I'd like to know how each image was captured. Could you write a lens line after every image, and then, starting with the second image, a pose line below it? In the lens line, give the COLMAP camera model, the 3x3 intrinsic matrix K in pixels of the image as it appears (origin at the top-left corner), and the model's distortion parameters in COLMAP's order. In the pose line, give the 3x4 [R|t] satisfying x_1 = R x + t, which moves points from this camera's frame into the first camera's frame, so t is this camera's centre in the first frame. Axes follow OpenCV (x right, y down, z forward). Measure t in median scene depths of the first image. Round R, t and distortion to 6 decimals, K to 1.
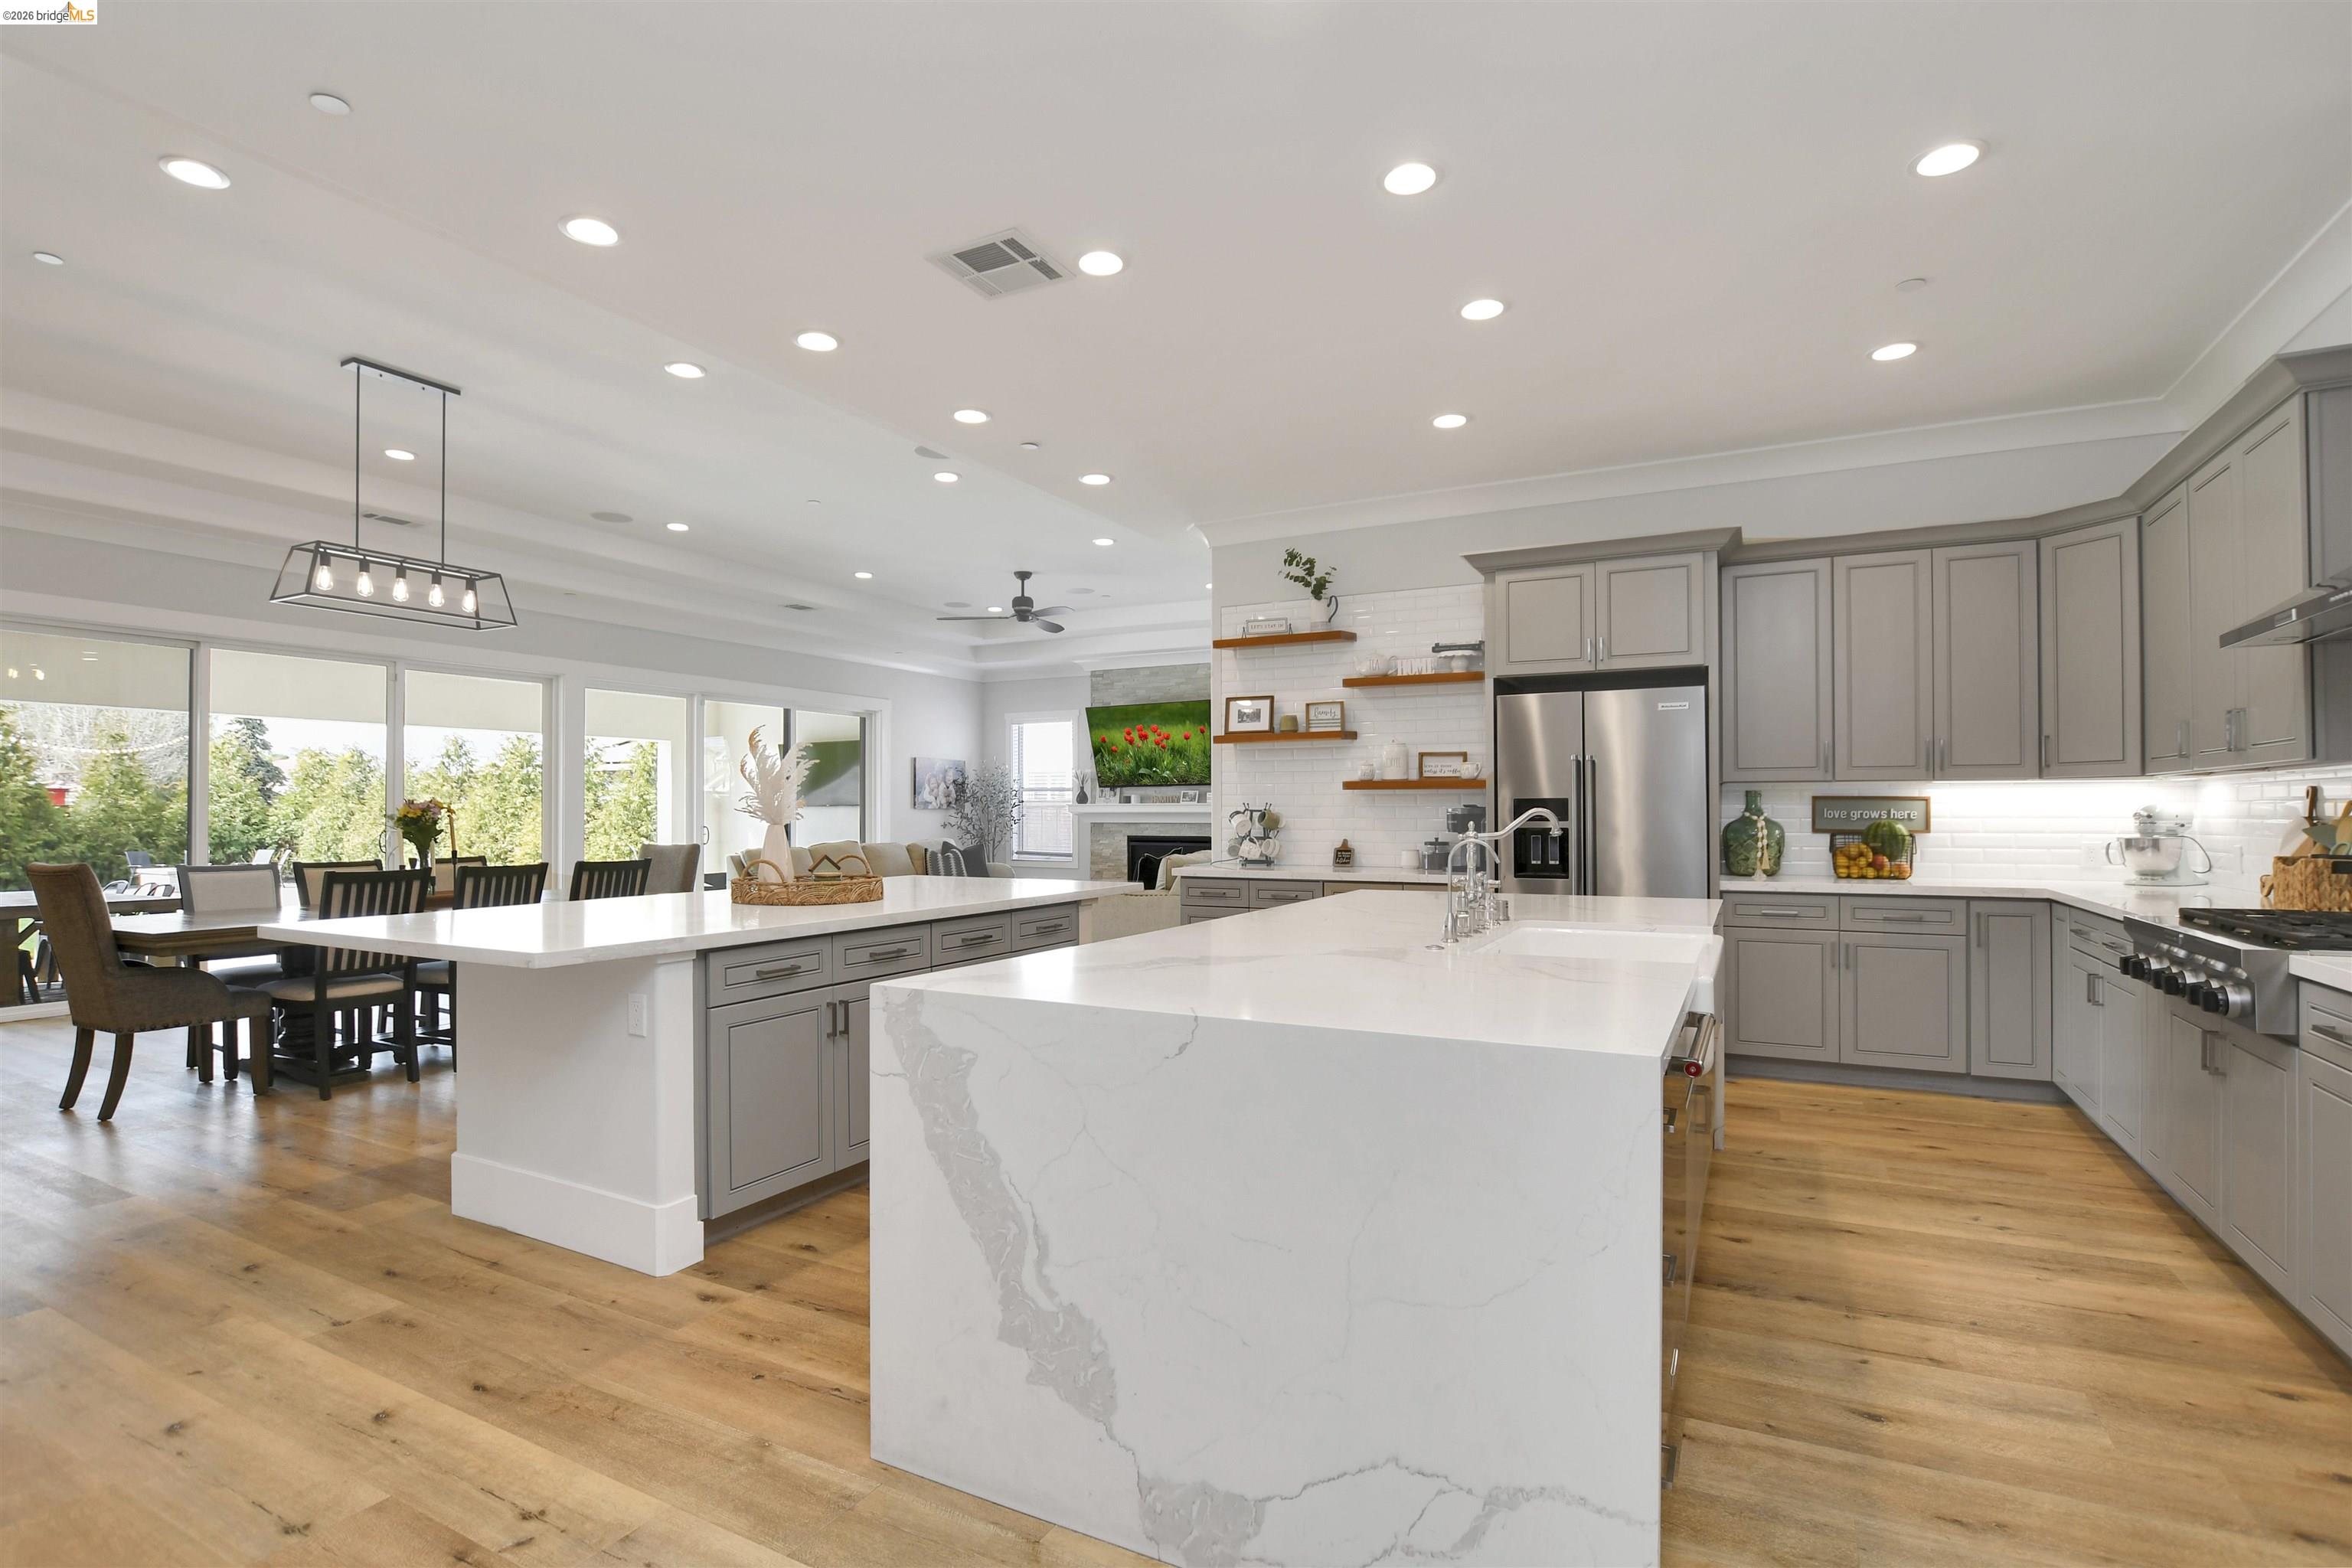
lens RADIAL K [[1072.6, 0, 1096.4], [0, 1072.6, 789.5], [0, 0, 1]] dist [-0.002629, -0.000924]
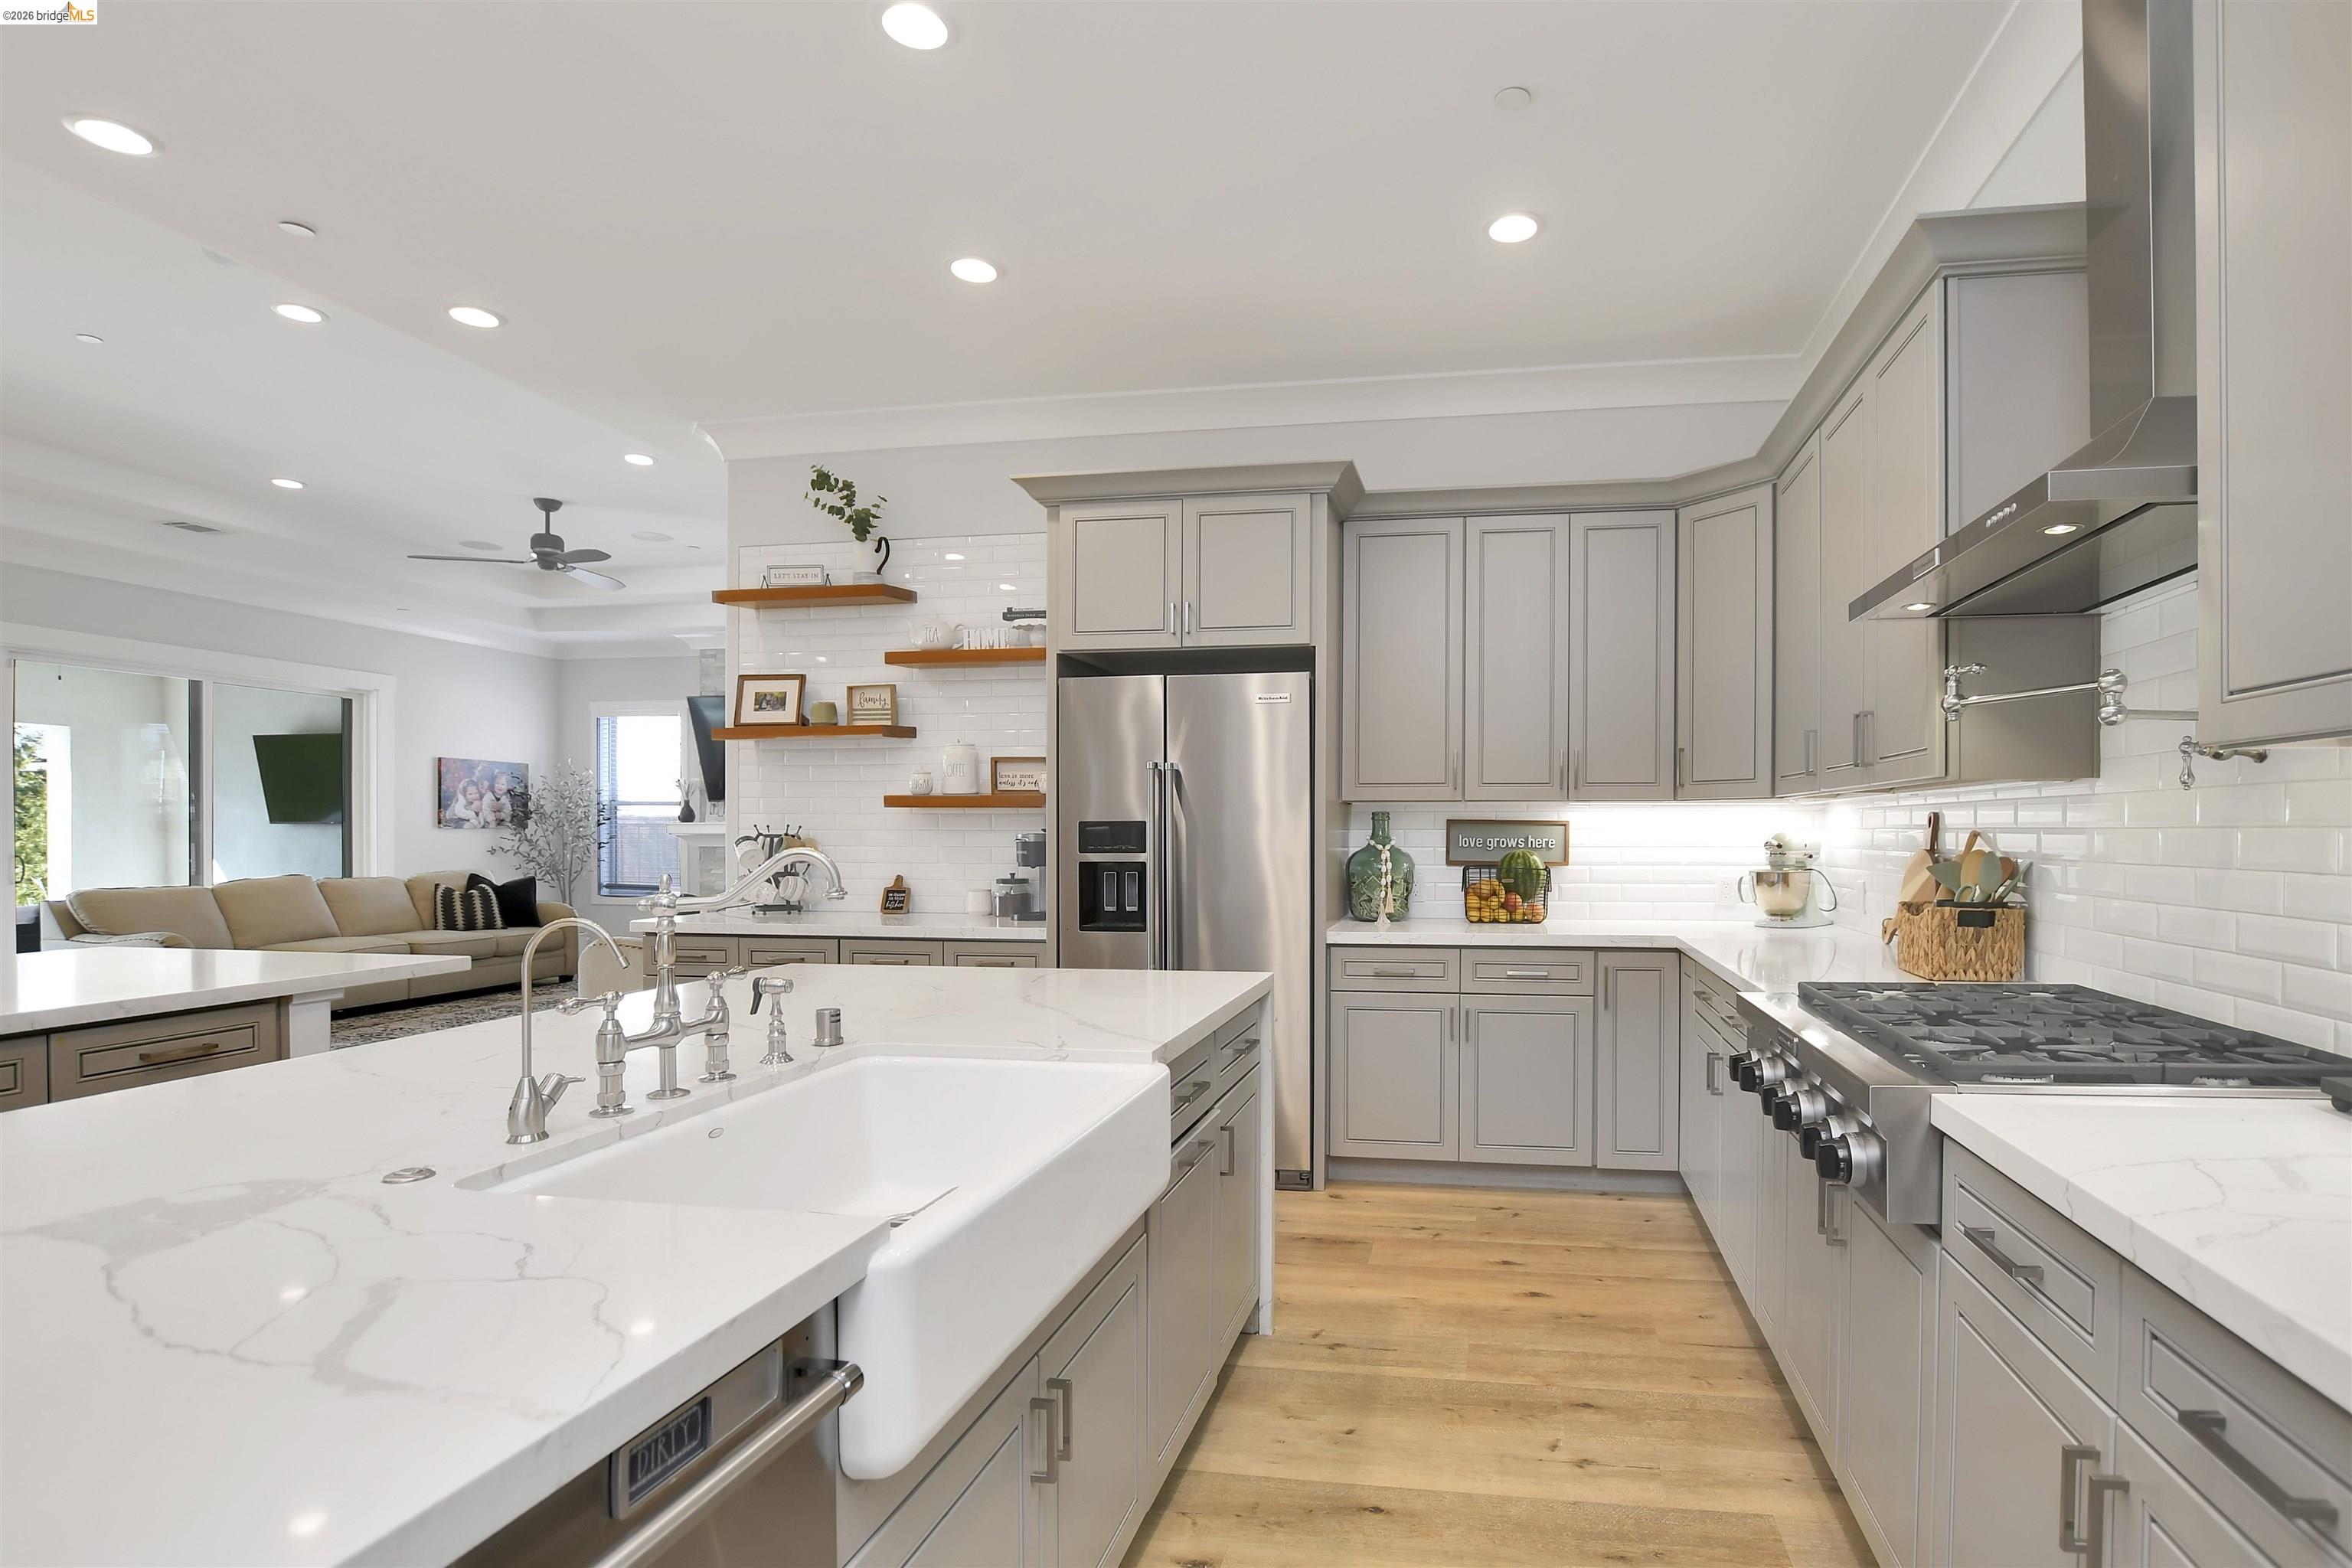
lens RADIAL K [[1167.3, 0, 1229.0], [0, 1167.3, 824.6], [0, 0, 1]] dist [-0.000488, -0.000973]
pose [[0.947708, 0.002963, 0.319124, 0.248024], [-0.008204, 0.999853, 0.015080, -0.002112], [-0.319032, -0.016910, 0.947593, 0.235848]]
